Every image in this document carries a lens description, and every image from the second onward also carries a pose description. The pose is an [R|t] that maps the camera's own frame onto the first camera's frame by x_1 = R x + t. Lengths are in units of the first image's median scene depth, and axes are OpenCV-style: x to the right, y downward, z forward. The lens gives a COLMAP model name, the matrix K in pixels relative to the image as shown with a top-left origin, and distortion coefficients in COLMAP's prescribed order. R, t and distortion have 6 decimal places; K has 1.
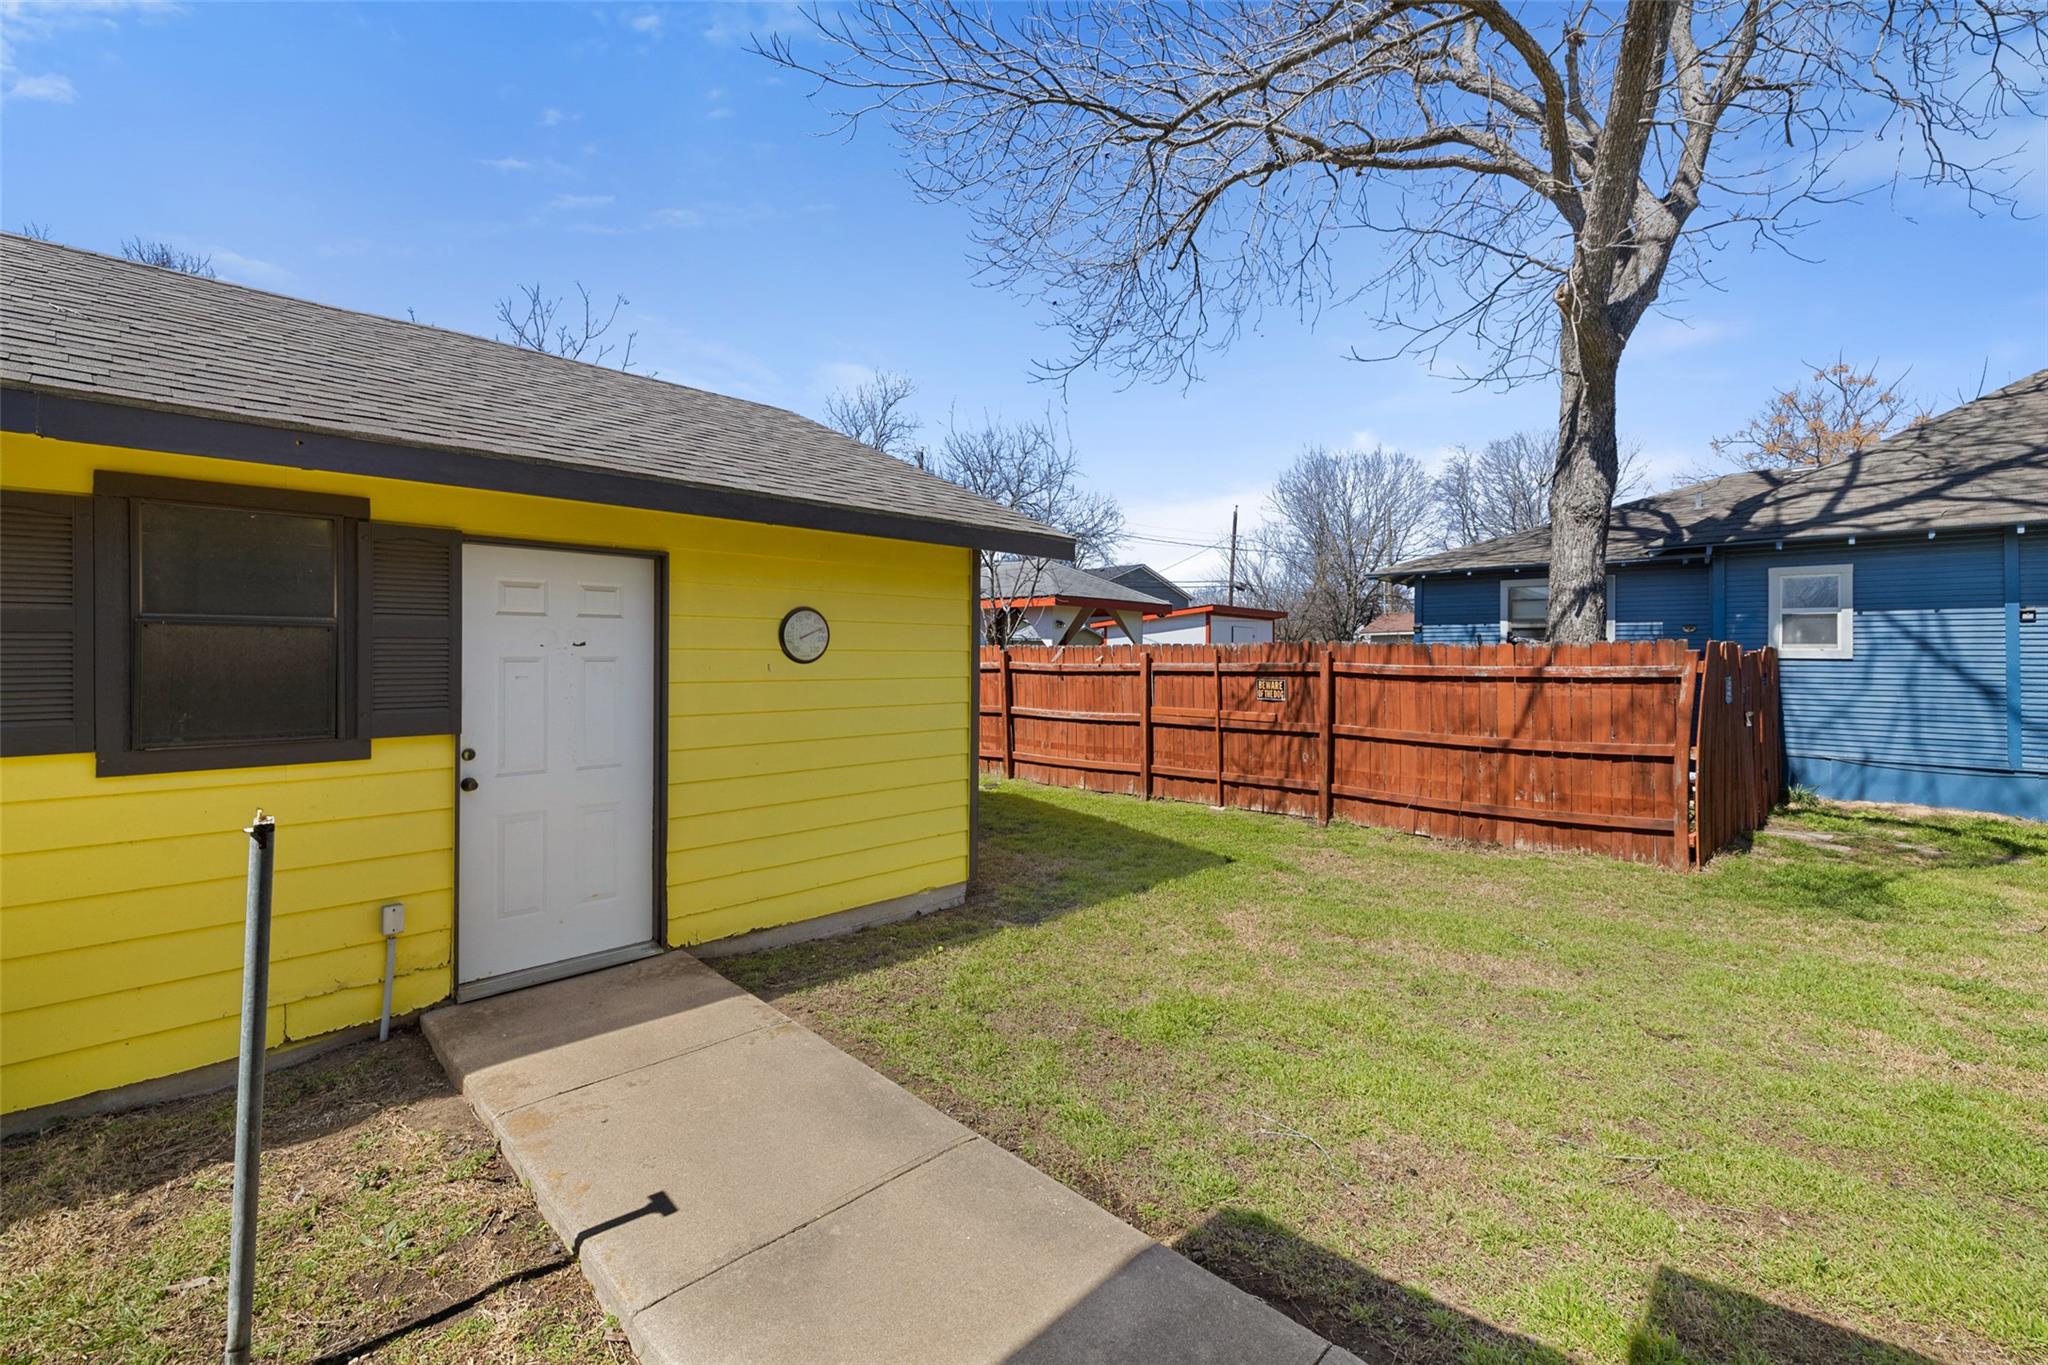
lens RADIAL K [[860.9, 0, 1071.4], [0, 860.9, 649.4], [0, 0, 1]] dist [-0.001956, 0.000704]
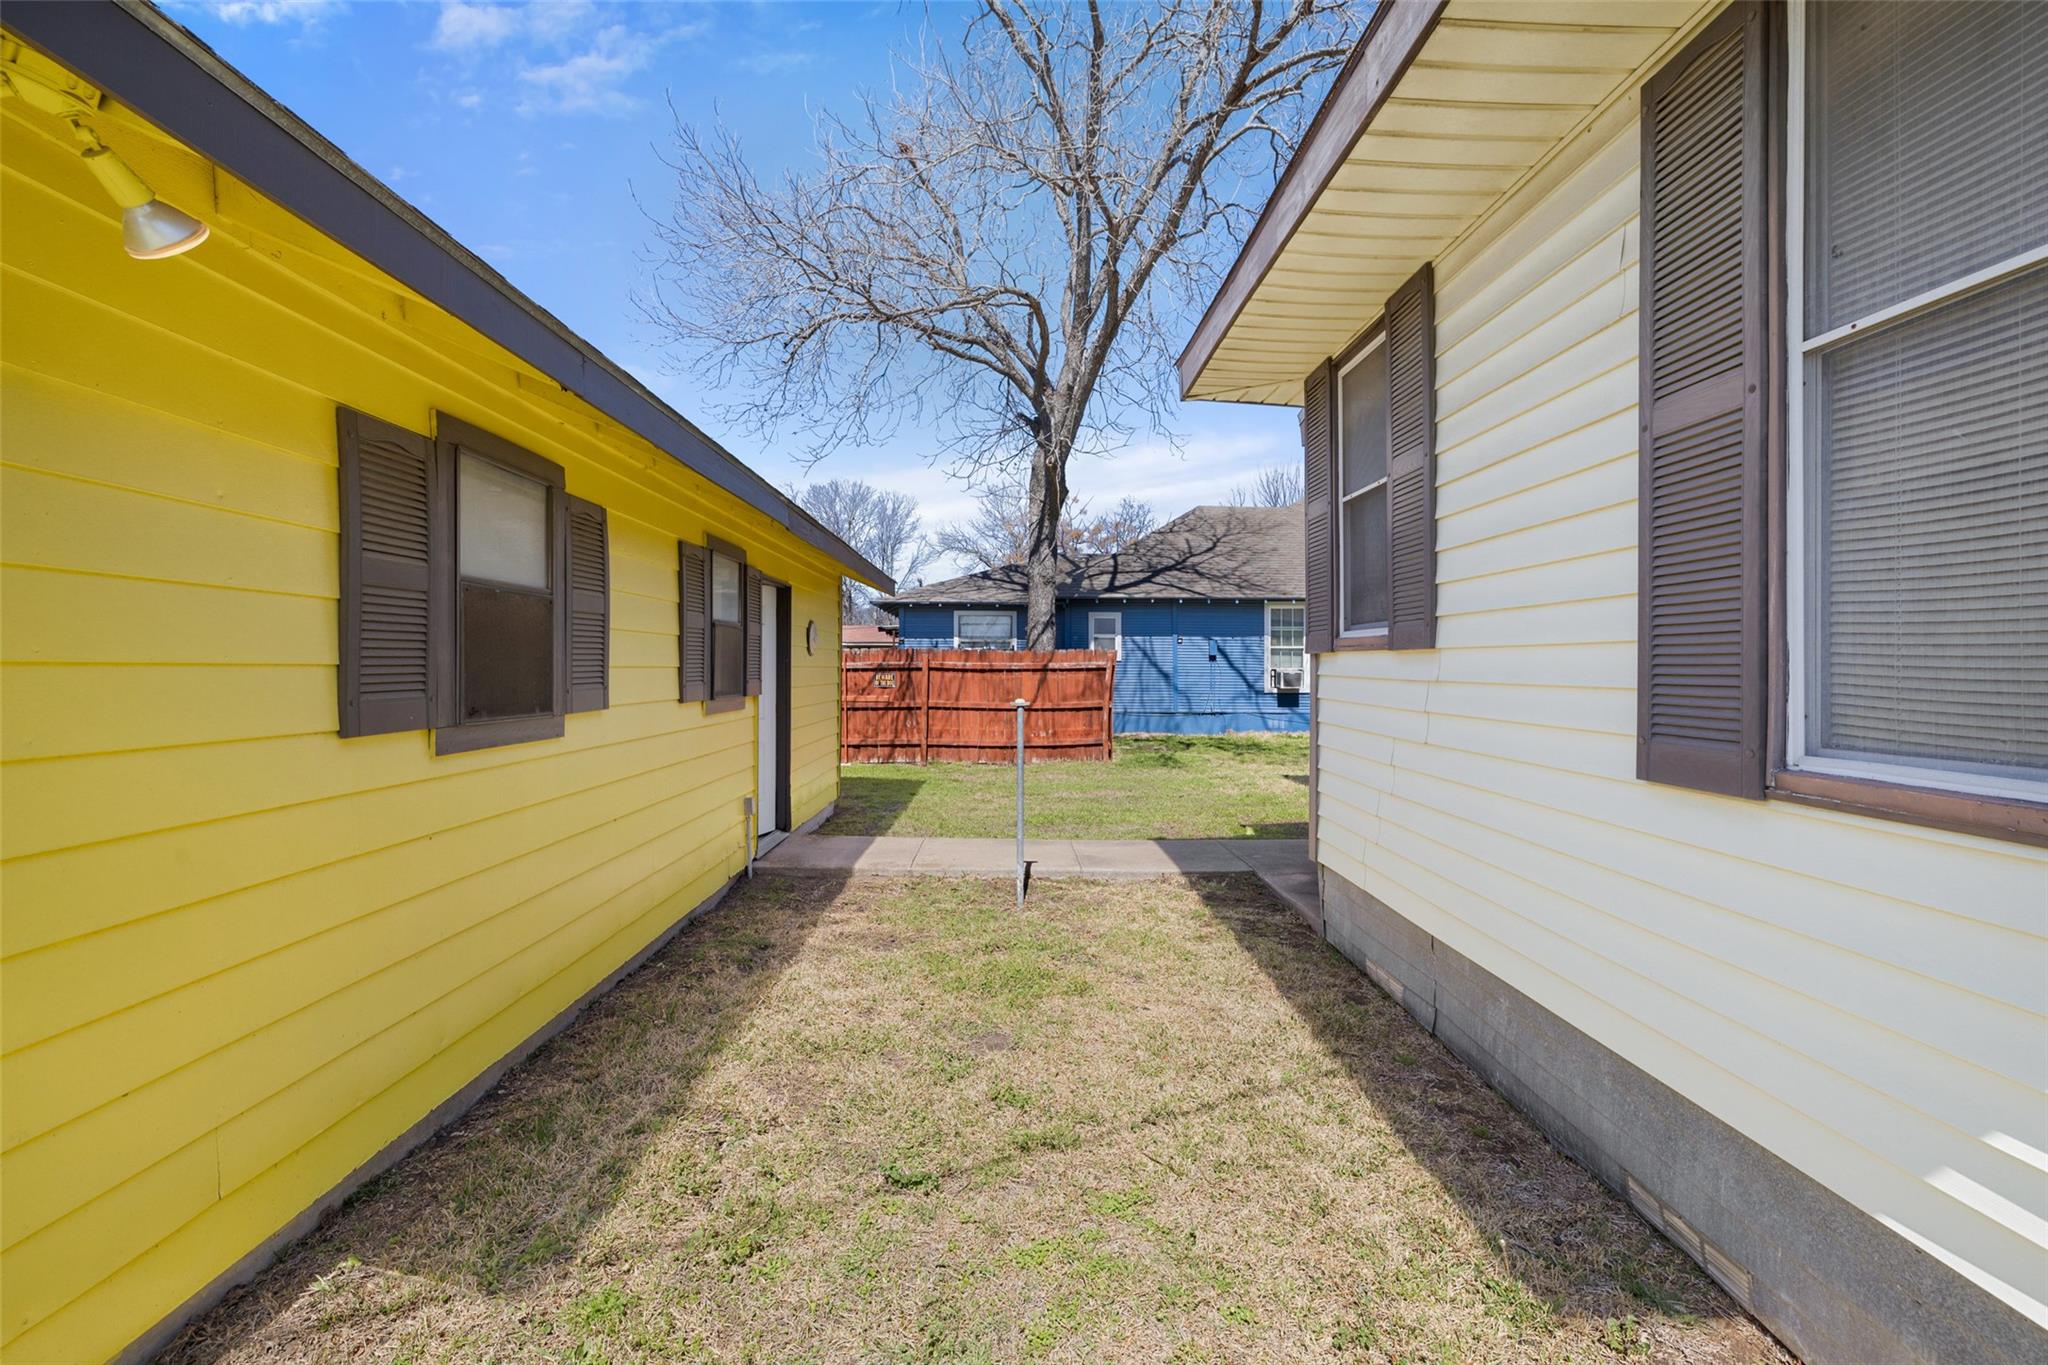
lens RADIAL K [[860.9, 0, 1032.7], [0, 860.9, 671.0], [0, 0, 1]] dist [-0.001956, 0.000704]
pose [[0.689664, -0.006319, 0.724102, -0.693231], [-0.002819, 0.999931, 0.011411, 0.013376], [-0.724124, -0.009911, 0.689598, -0.220525]]
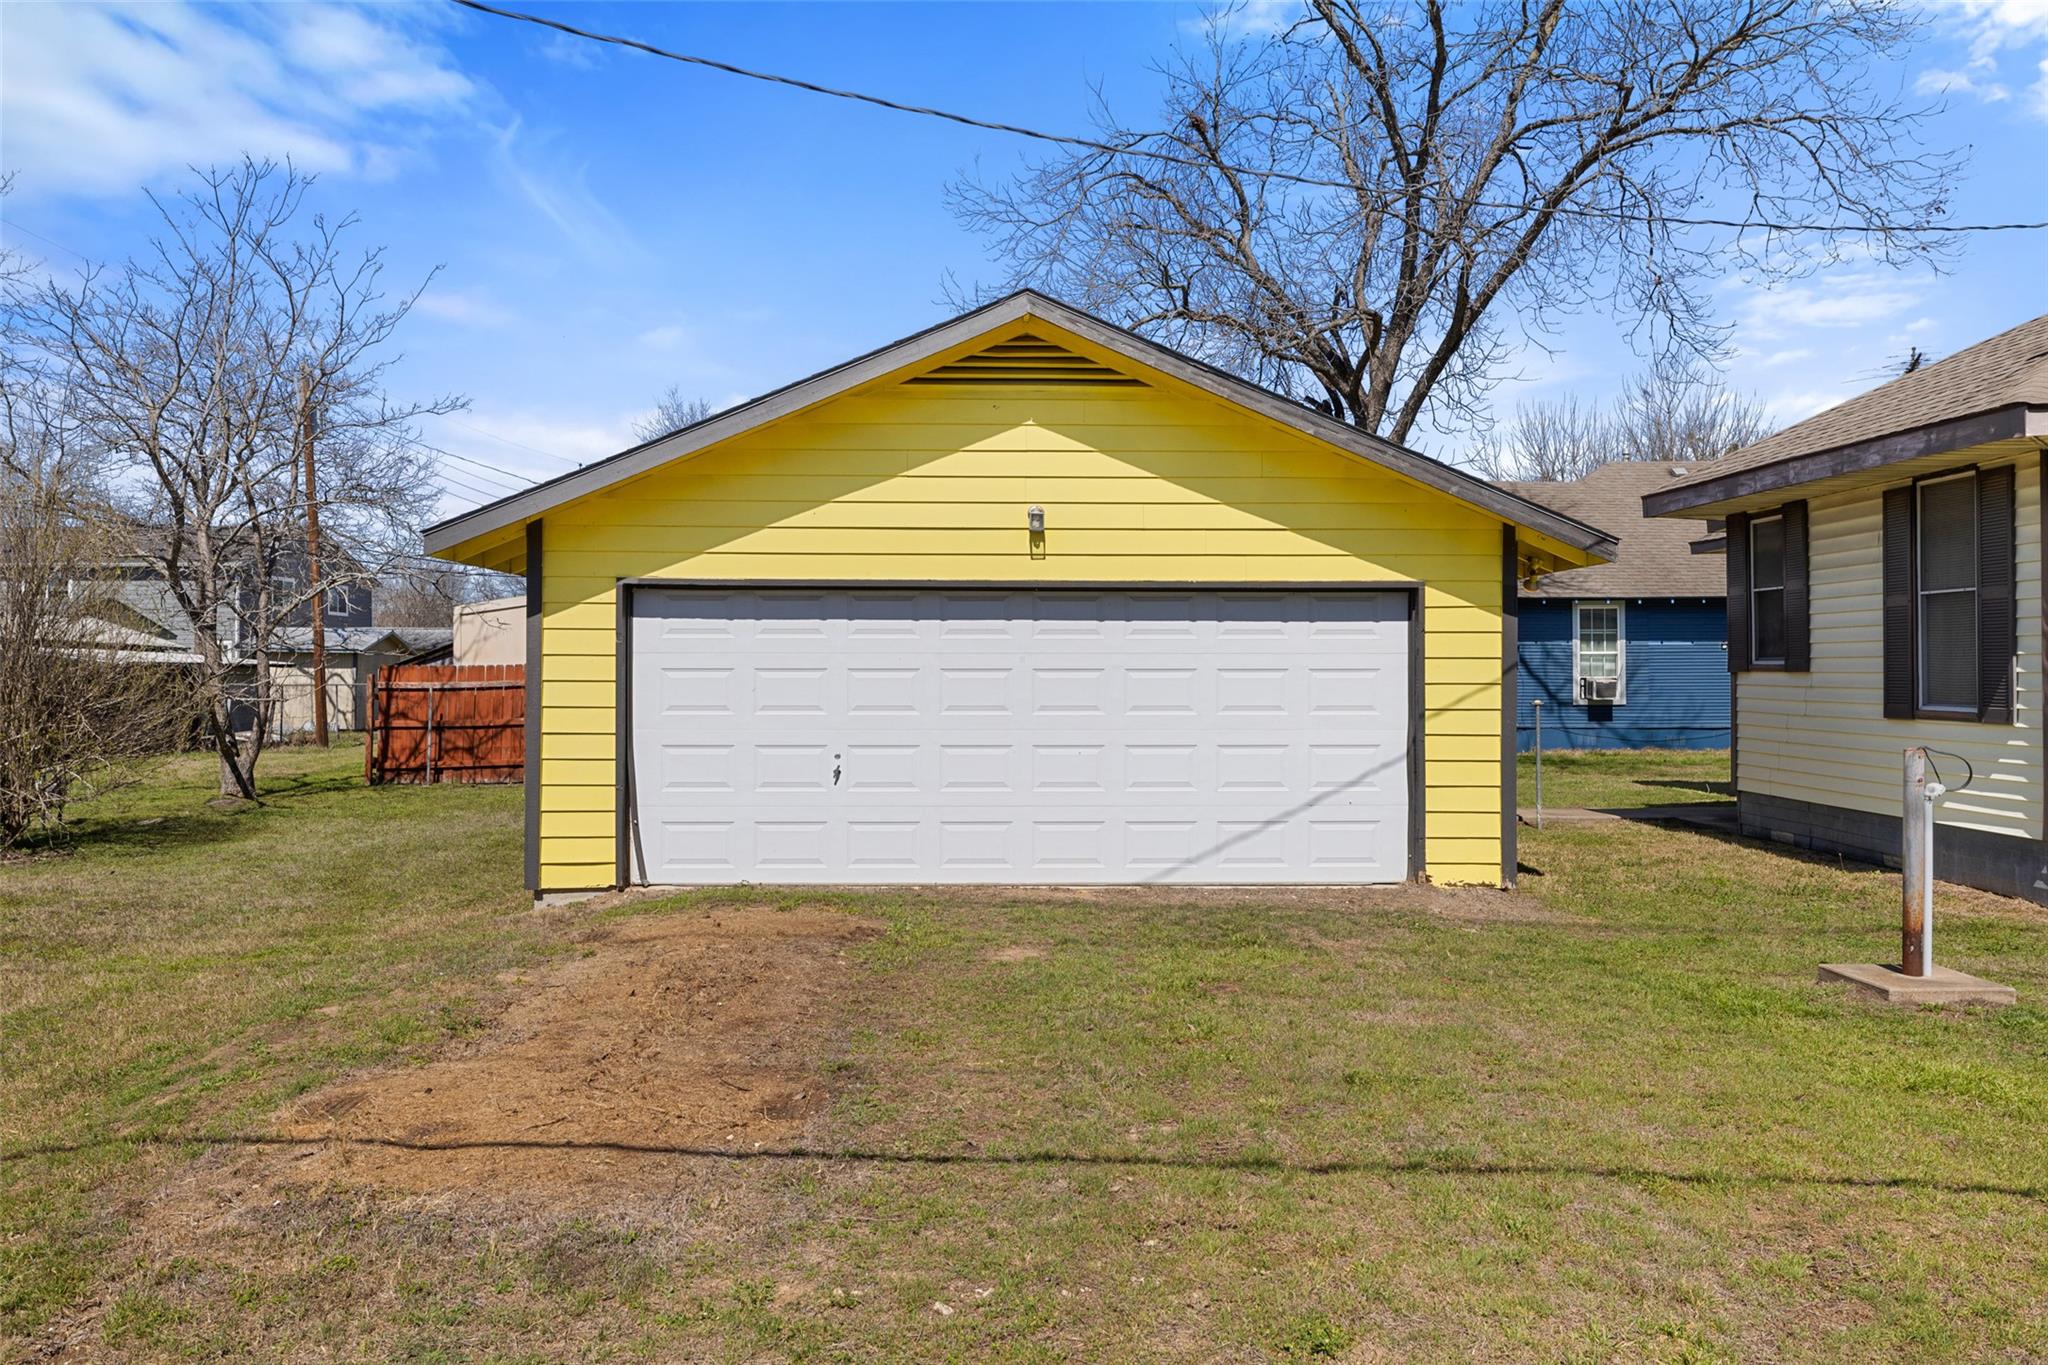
lens RADIAL K [[1492.5, 0, 1014.5], [0, 1492.5, 681.7], [0, 0, 1]] dist [-0.007315, -0.008885]
pose [[0.697634, -0.011167, 0.716367, -1.892143], [0.003288, 0.999918, 0.012385, -0.003410], [-0.716447, -0.006285, 0.697613, -0.549281]]
